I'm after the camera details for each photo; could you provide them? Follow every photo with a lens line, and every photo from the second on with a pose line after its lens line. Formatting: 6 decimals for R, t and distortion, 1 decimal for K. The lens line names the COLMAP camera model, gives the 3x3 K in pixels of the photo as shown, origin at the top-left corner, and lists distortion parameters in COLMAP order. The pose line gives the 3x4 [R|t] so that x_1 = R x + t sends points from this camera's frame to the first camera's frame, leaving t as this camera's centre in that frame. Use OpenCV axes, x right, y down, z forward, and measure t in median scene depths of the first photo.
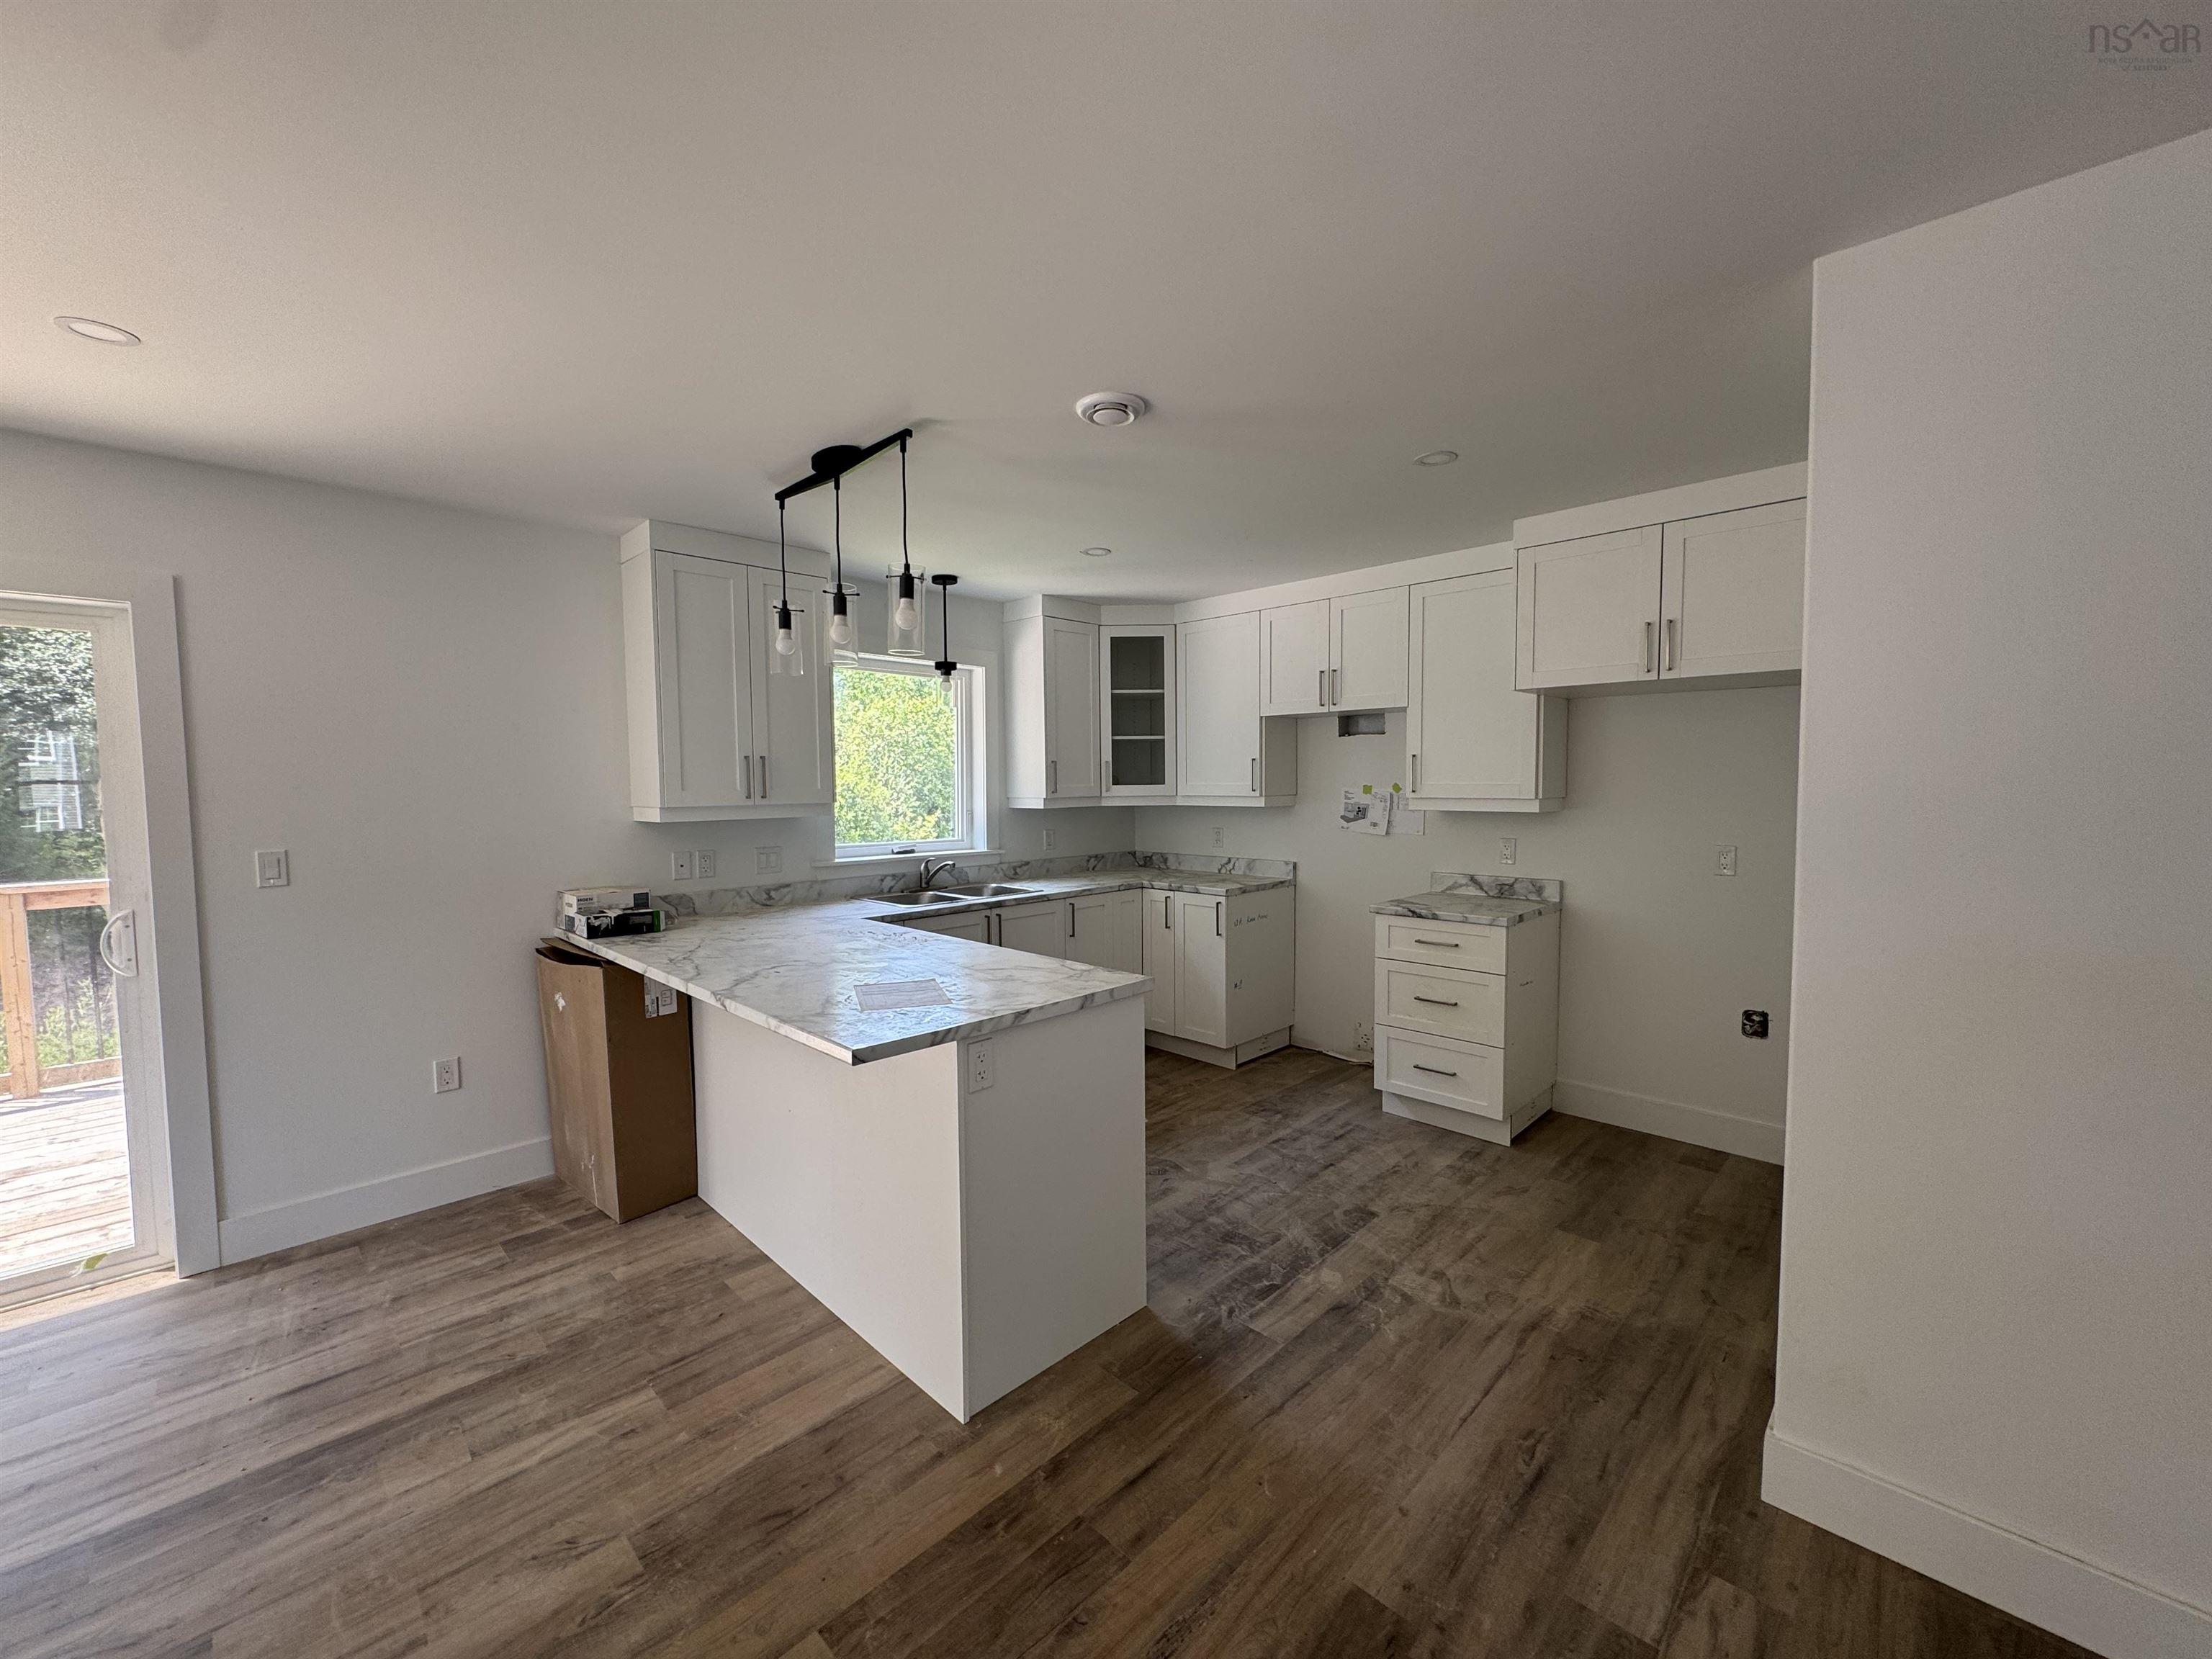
lens RADIAL K [[879.8, 0, 1108.9], [0, 879.8, 829.2], [0, 0, 1]] dist [-0.003021, 0.000444]
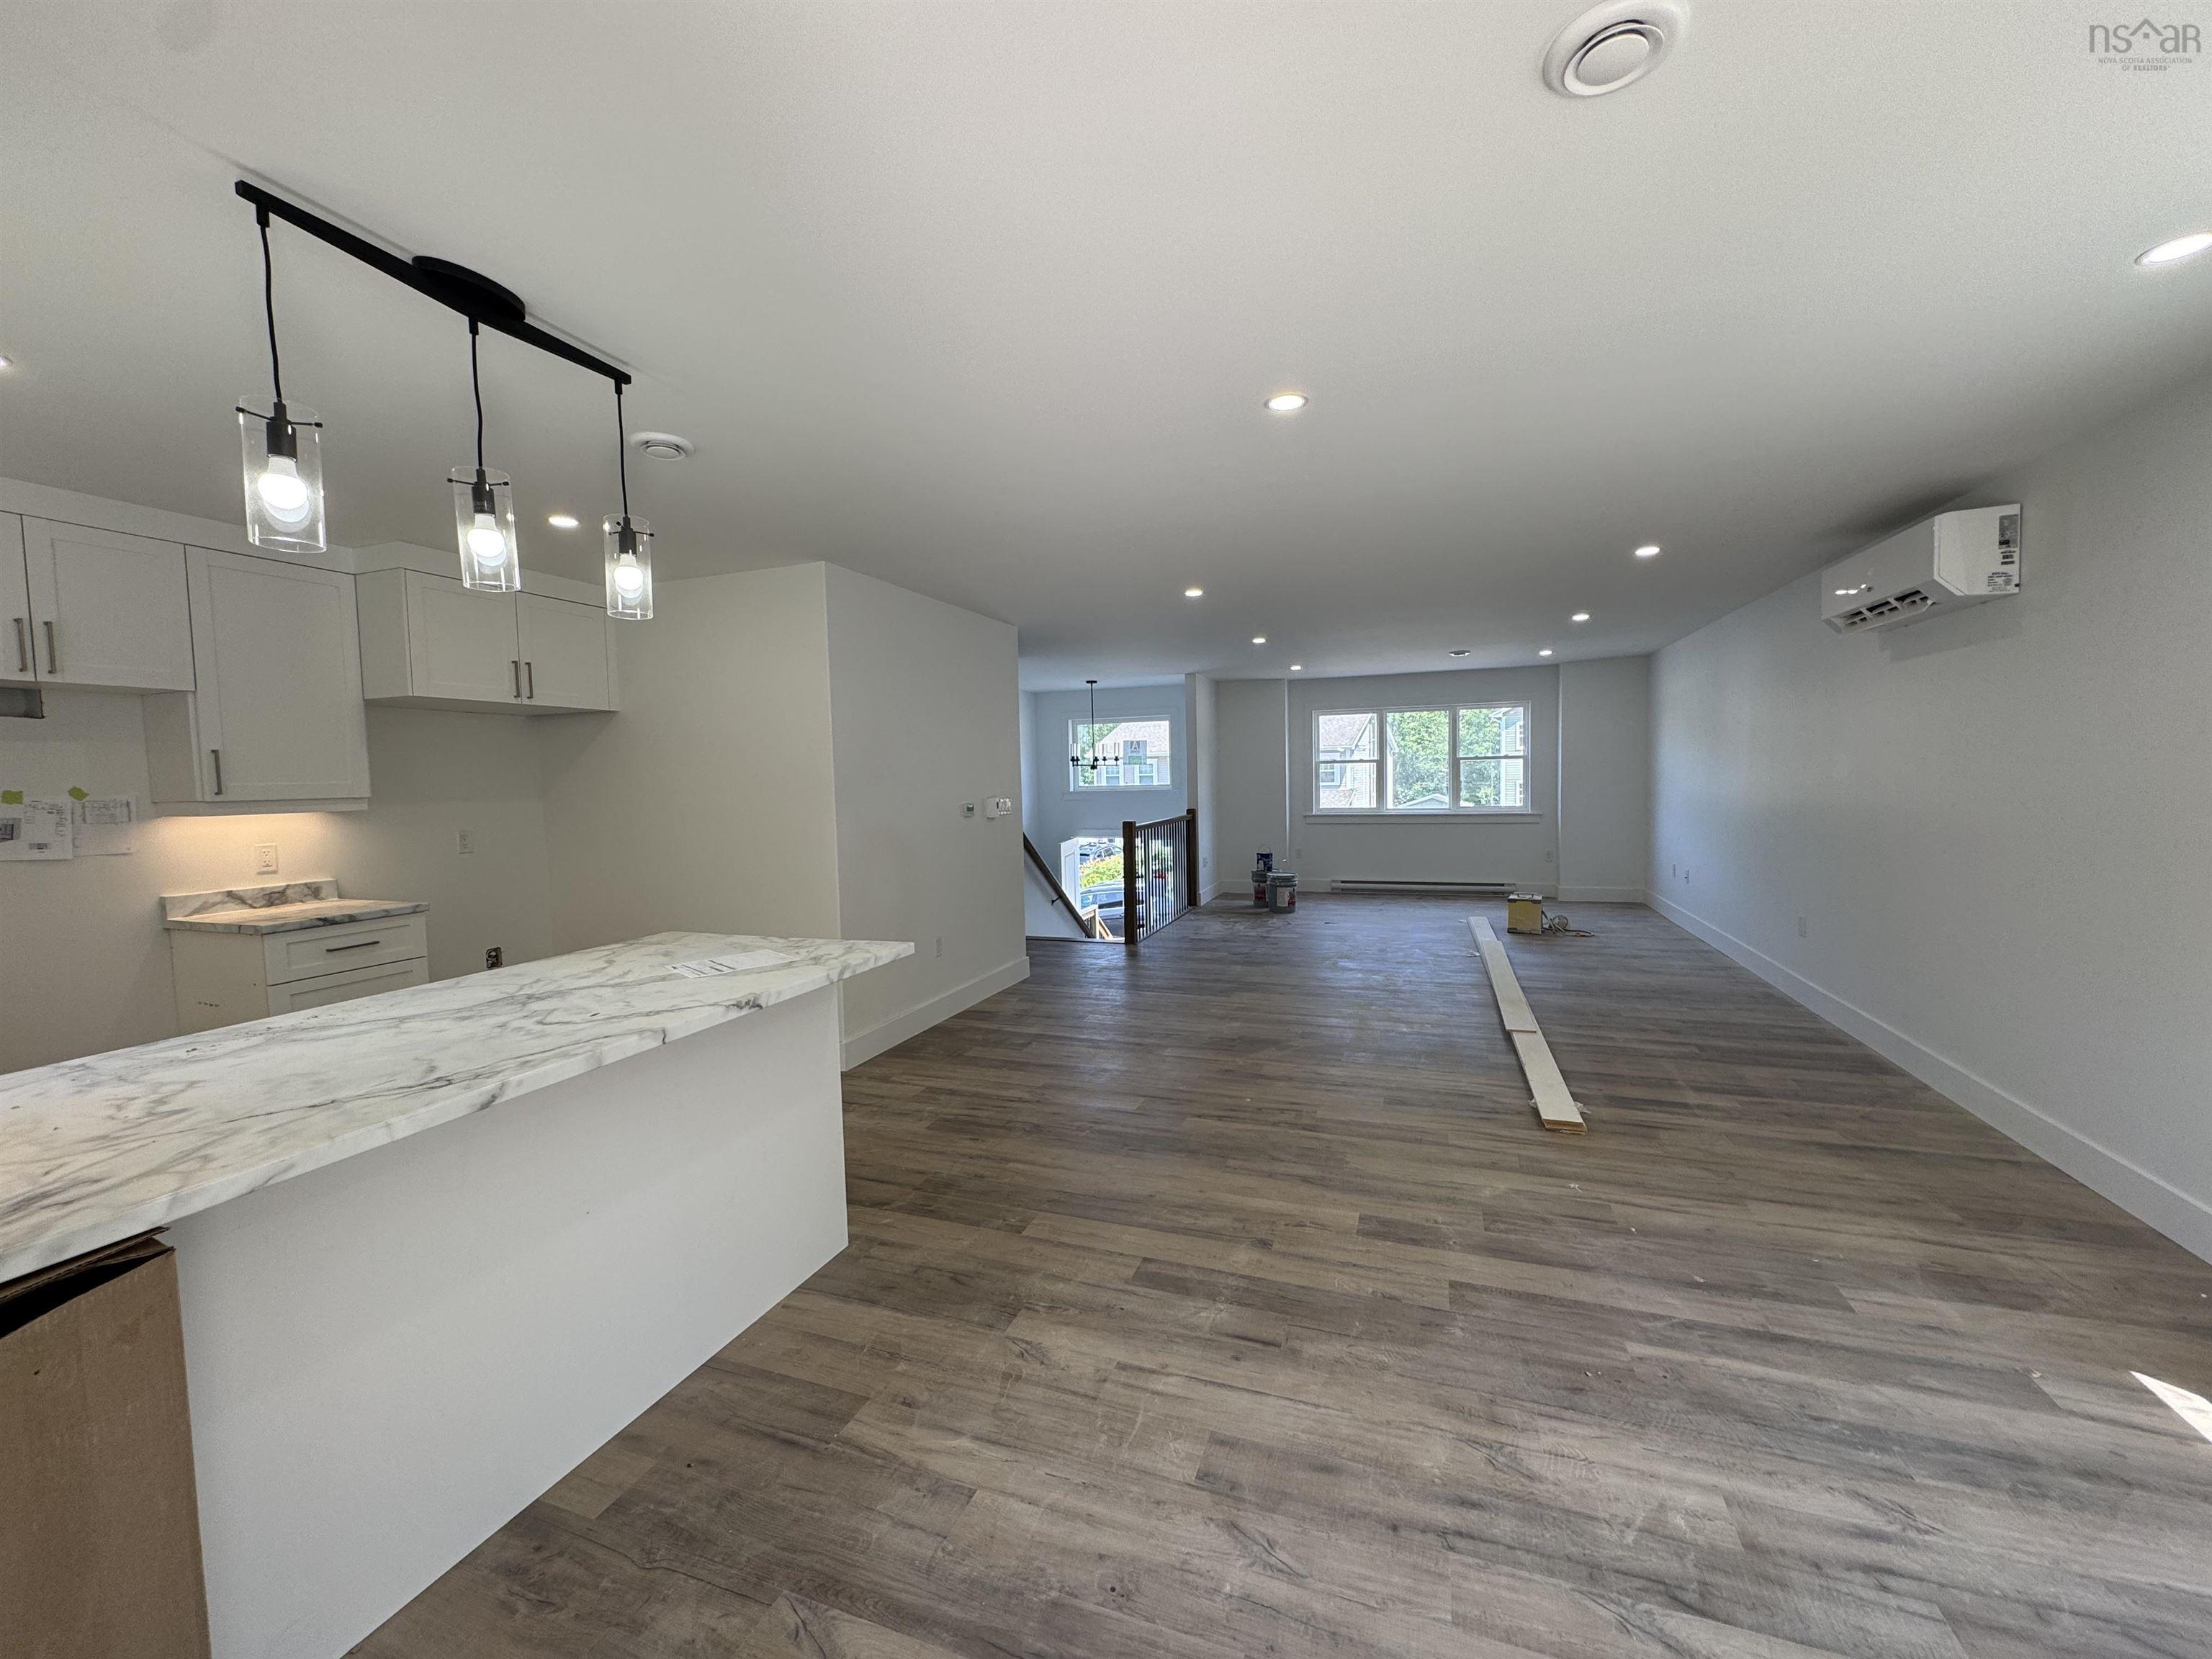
lens RADIAL K [[879.8, 0, 1103.2], [0, 879.8, 828.6], [0, 0, 1]] dist [-0.003021, 0.000444]
pose [[-0.410799, -0.037847, 0.910940, -1.173013], [0.077424, 0.994081, 0.076216, -0.012394], [-0.908433, 0.101838, -0.405437, 0.877525]]
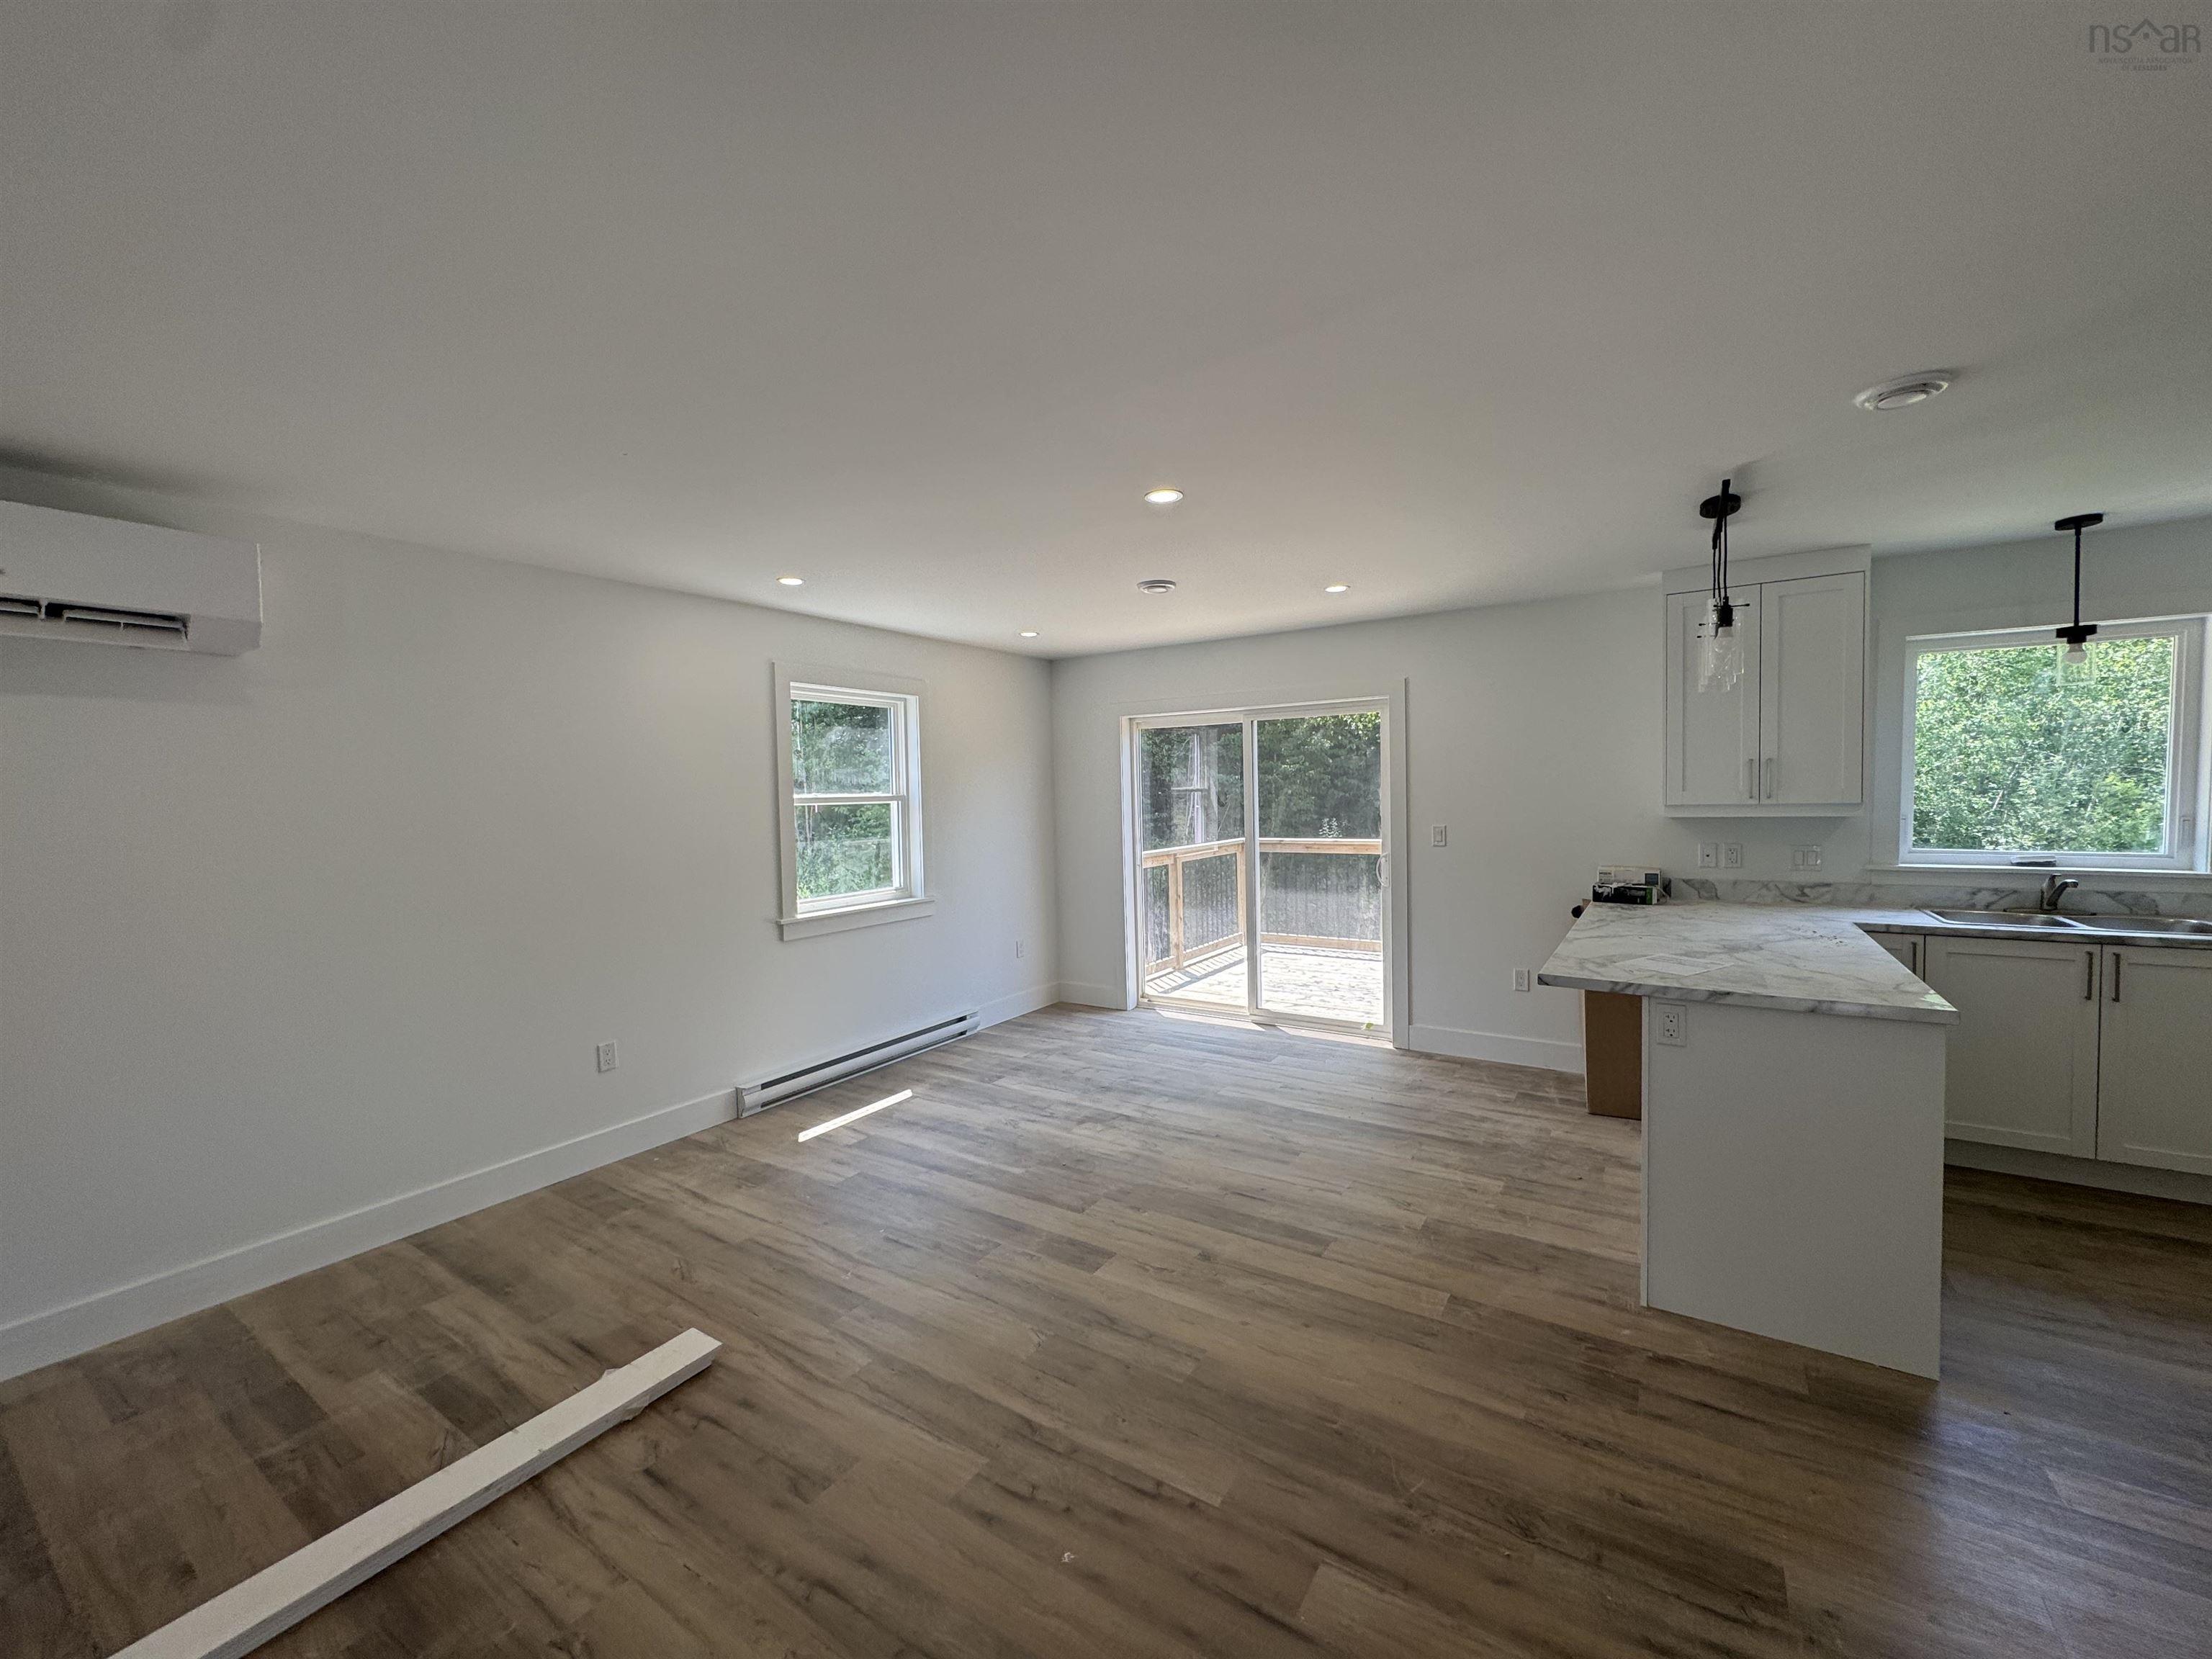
lens RADIAL K [[879.8, 0, 1103.6], [0, 879.8, 827.9], [0, 0, 1]] dist [-0.003021, 0.000444]
pose [[0.197534, 0.044121, -0.979303, 0.685217], [-0.033107, 0.998717, 0.038318, -0.017917], [0.979737, 0.024853, 0.198742, -0.010390]]
